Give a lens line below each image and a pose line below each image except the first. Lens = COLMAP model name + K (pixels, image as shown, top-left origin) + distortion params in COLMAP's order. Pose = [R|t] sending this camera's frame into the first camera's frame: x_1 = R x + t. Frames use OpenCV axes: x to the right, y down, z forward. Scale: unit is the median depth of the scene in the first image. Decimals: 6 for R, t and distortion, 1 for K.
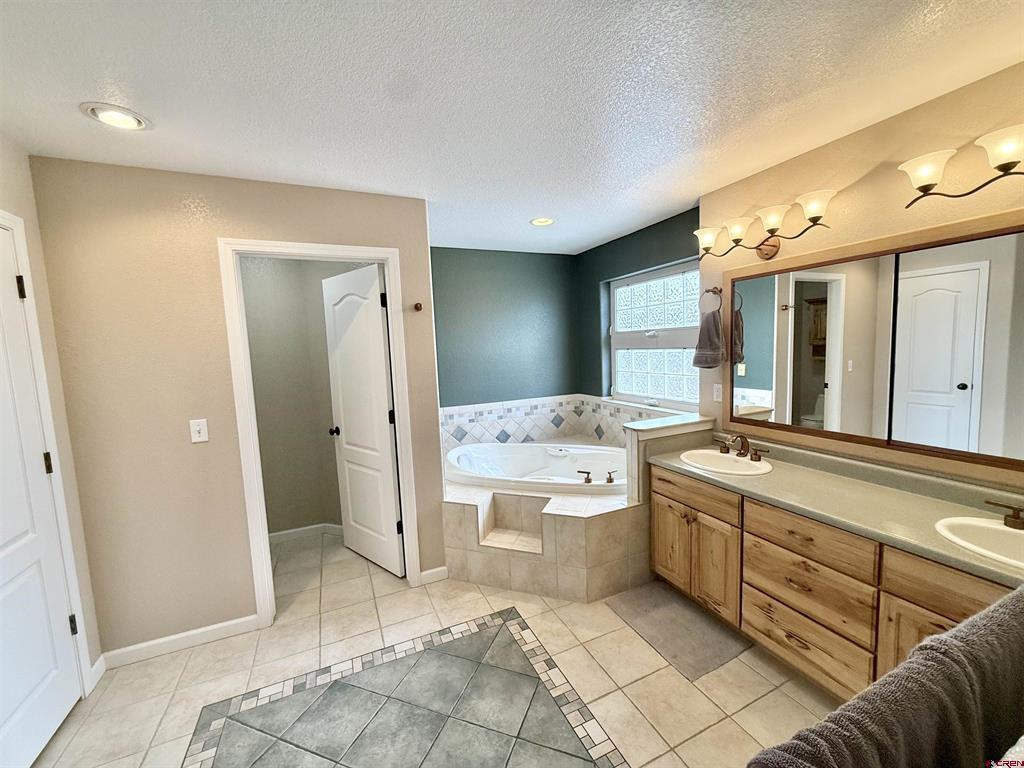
lens RADIAL K [[409.4, 0, 514.6], [0, 409.4, 384.1], [0, 0, 1]] dist [0.000726, 0.000070]
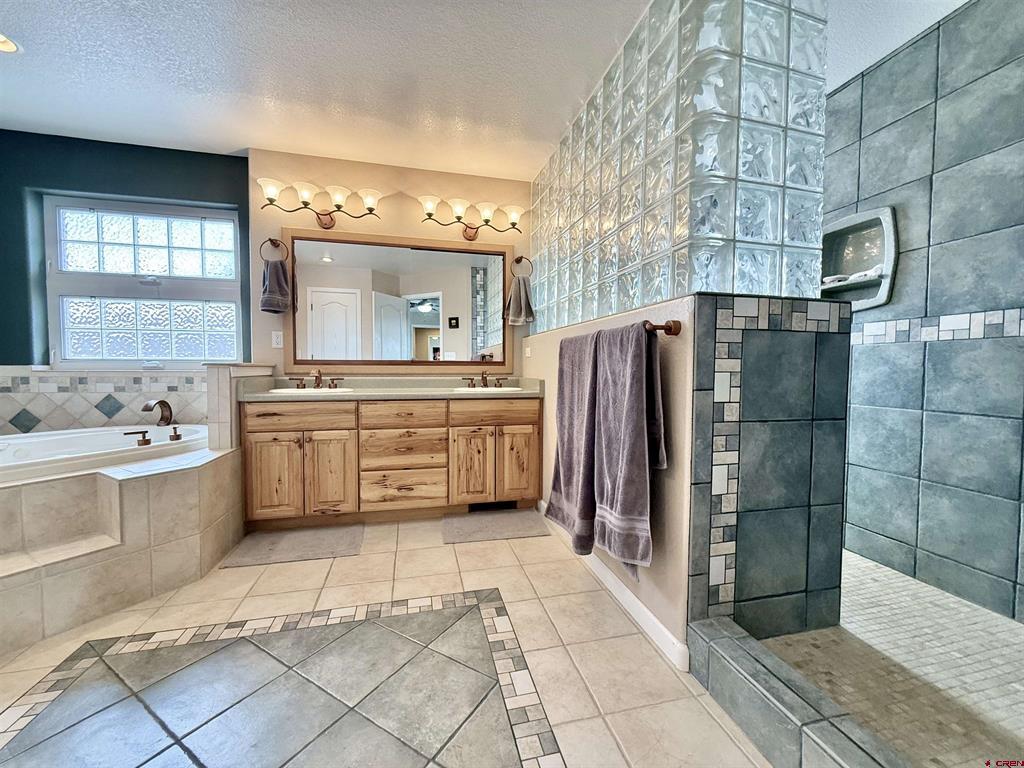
lens RADIAL K [[409.4, 0, 514.6], [0, 409.4, 384.1], [0, 0, 1]] dist [0.000726, 0.000070]
pose [[0.178596, -0.000705, 0.983922, -0.476113], [0.080115, 0.996690, -0.013828, 0.216709], [-0.980655, 0.081297, 0.178061, 0.232441]]
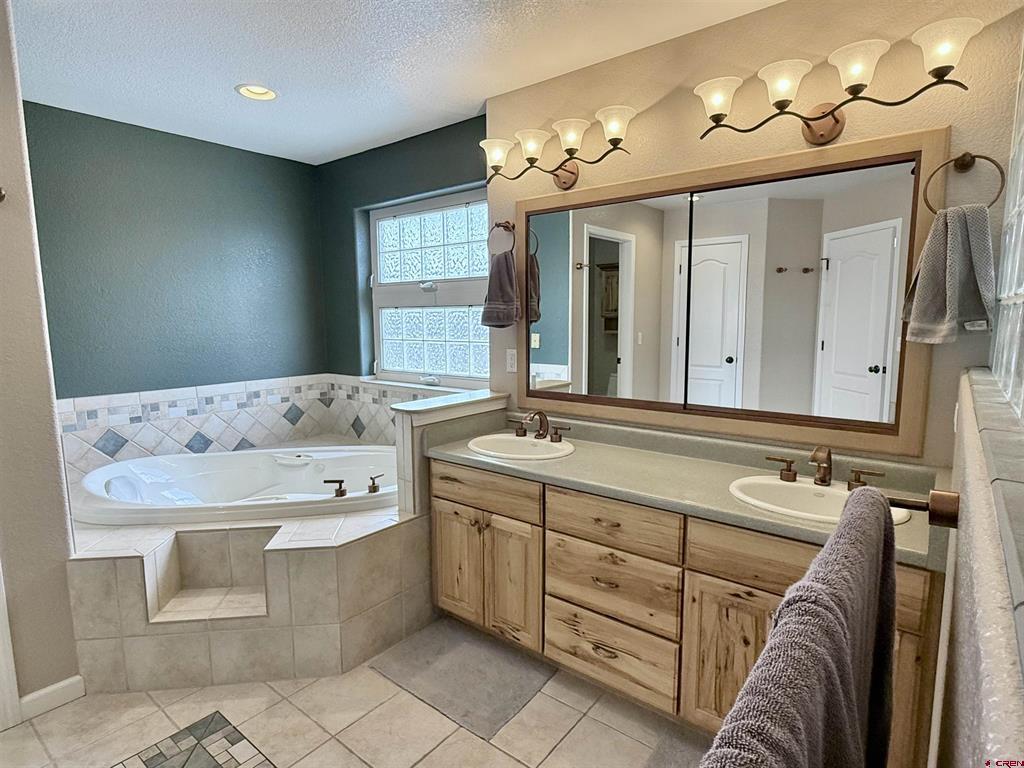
lens RADIAL K [[554.2, 0, 515.5], [0, 554.2, 385.6], [0, 0, 1]] dist [-0.000922, 0.000304]
pose [[0.888218, -0.023186, 0.458837, 0.024373], [0.013990, 0.999628, 0.023432, 0.047540], [-0.459209, -0.014394, 0.888211, 0.073866]]
